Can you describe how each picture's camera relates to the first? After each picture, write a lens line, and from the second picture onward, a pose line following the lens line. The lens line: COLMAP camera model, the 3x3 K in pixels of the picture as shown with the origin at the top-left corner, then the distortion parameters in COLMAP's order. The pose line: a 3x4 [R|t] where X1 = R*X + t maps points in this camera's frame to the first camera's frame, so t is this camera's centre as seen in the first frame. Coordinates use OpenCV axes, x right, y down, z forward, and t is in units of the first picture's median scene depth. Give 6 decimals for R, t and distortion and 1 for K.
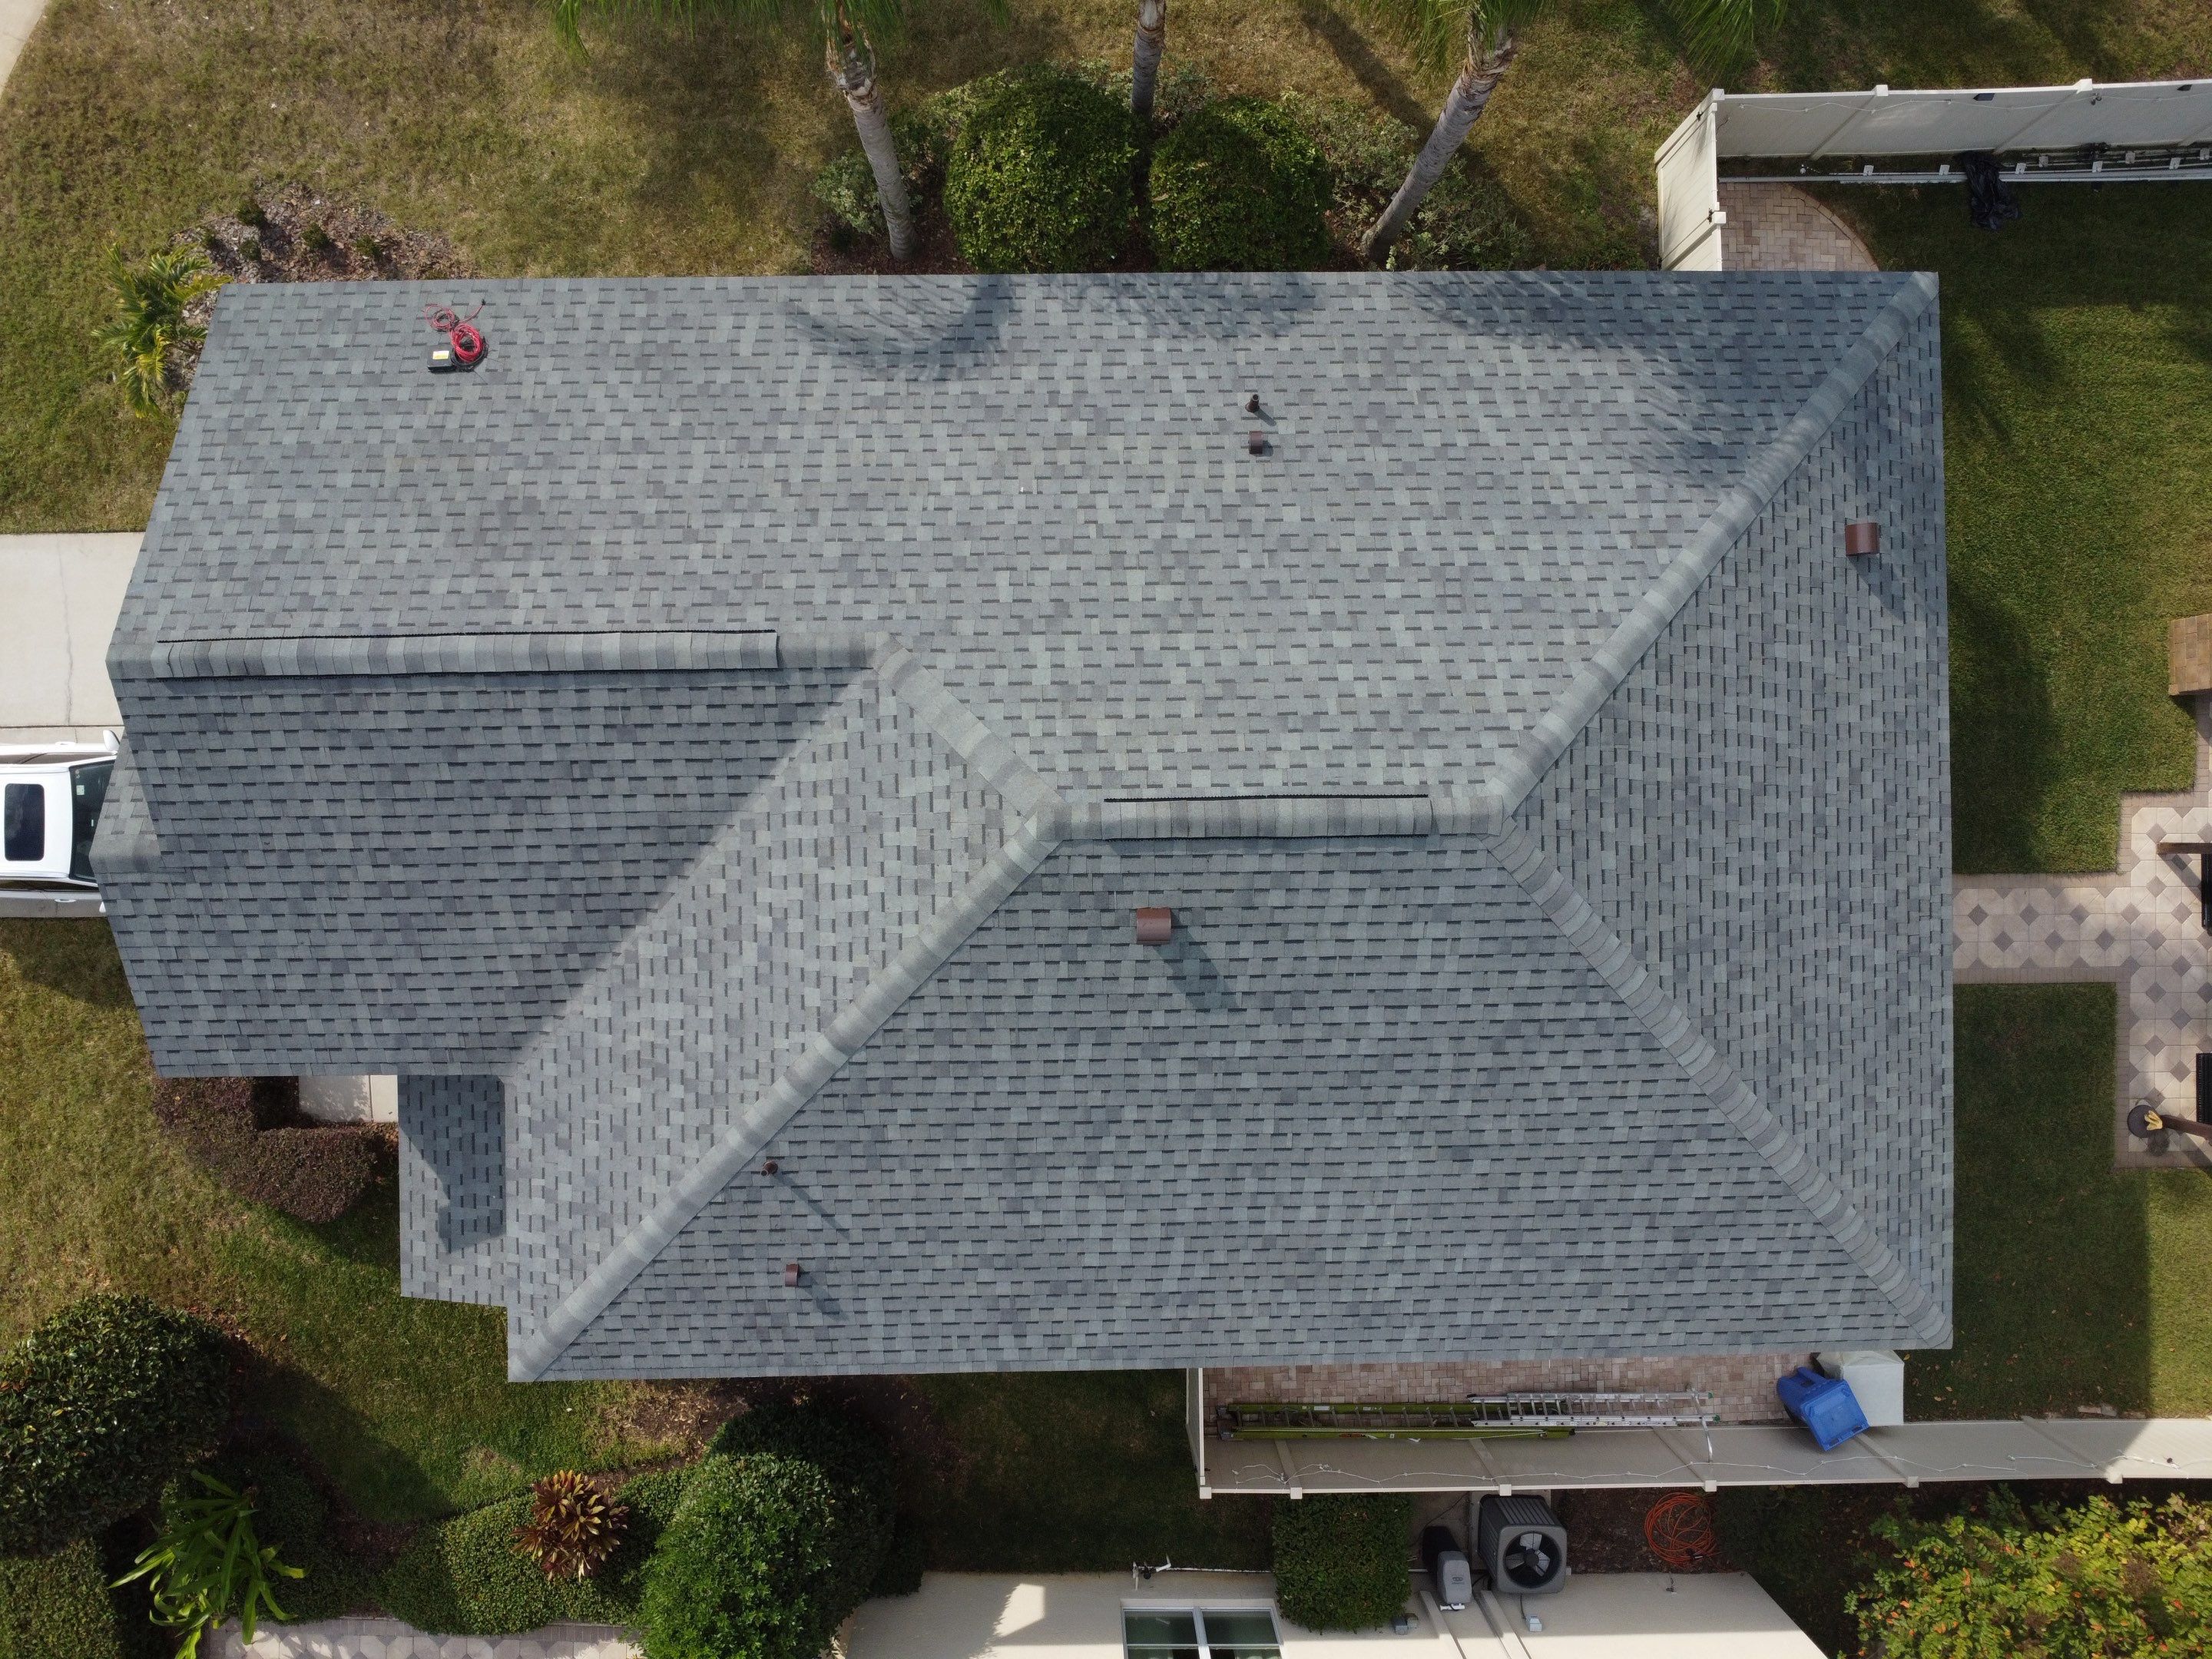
lens RADIAL K [[1601.4, 0, 1094.1], [0, 1601.4, 818.5], [0, 0, 1]] dist [-0.027695, -0.002645]
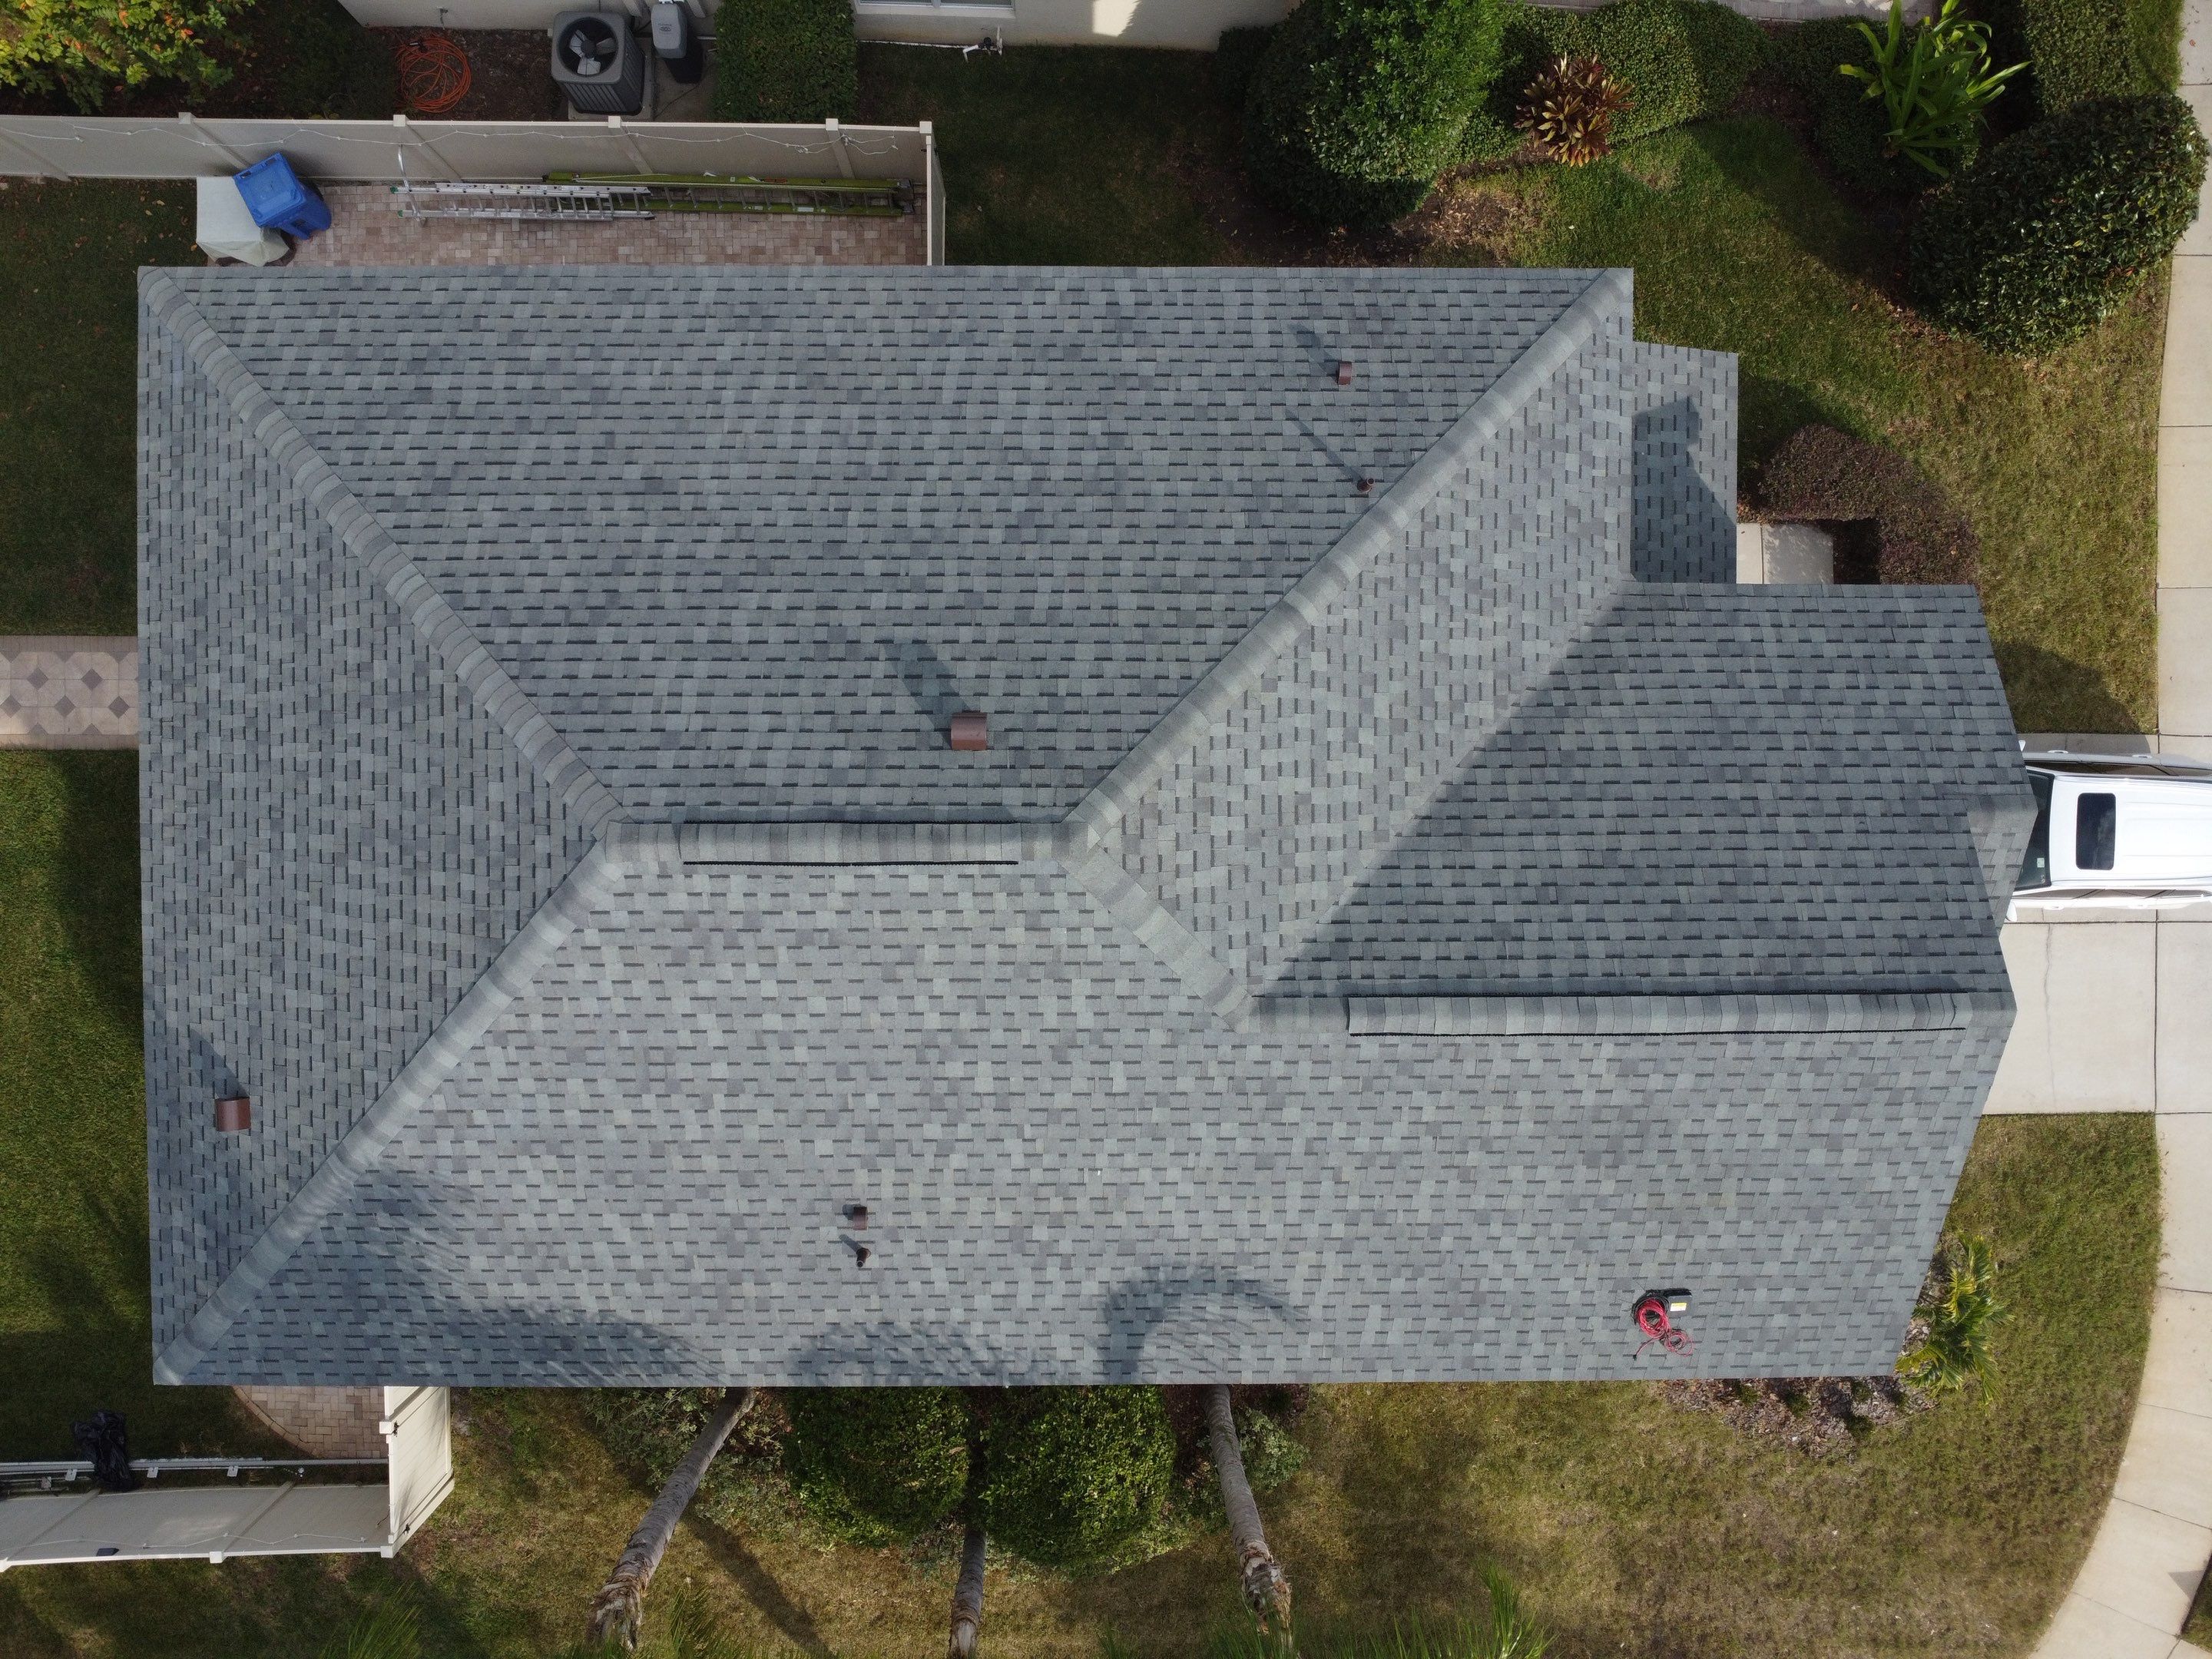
lens RADIAL K [[1601.4, 0, 1095.0], [0, 1601.4, 820.0], [0, 0, 1]] dist [-0.027695, -0.002645]
pose [[-0.999270, -0.012287, -0.036168, -0.004397], [0.013127, -0.999648, -0.023064, 0.033016], [-0.035872, -0.023522, 0.999080, 0.021194]]
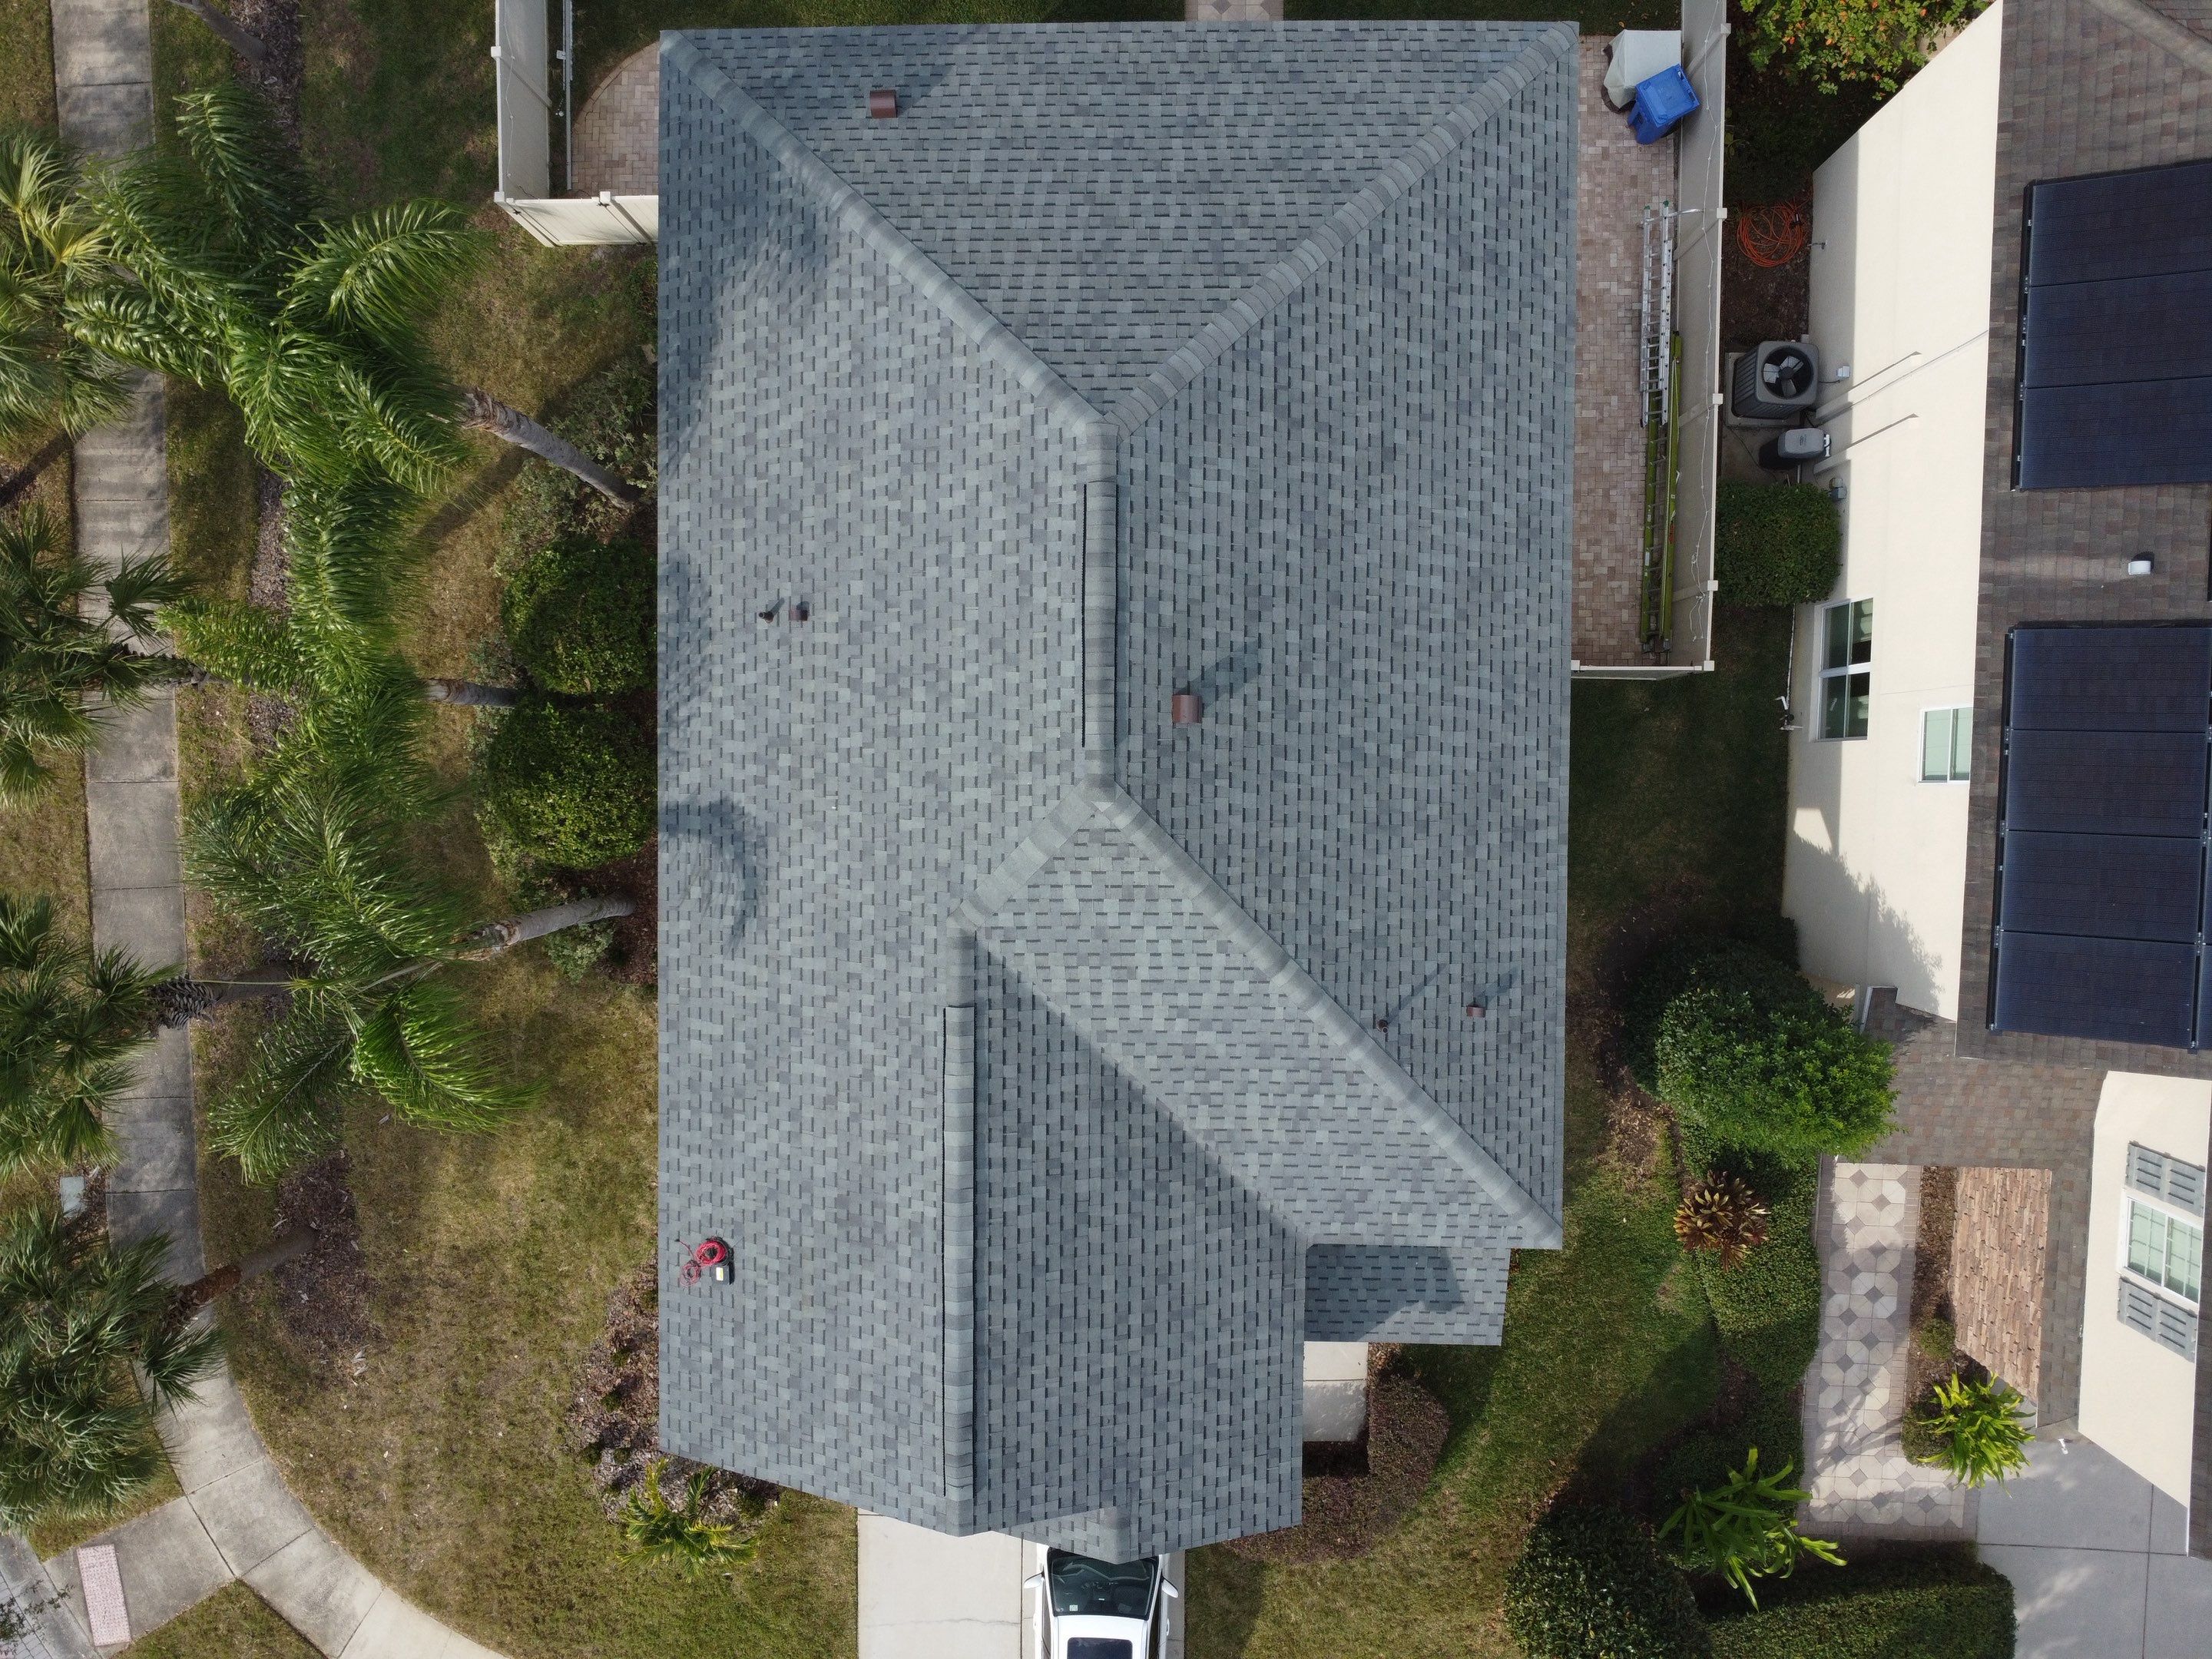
lens RADIAL K [[1601.4, 0, 1094.2], [0, 1601.4, 820.2], [0, 0, 1]] dist [-0.027695, -0.002645]
pose [[0.020214, -0.998525, -0.050395, 0.010892], [0.999035, 0.022139, -0.037936, 0.039846], [0.038996, -0.049580, 0.998009, -0.213688]]
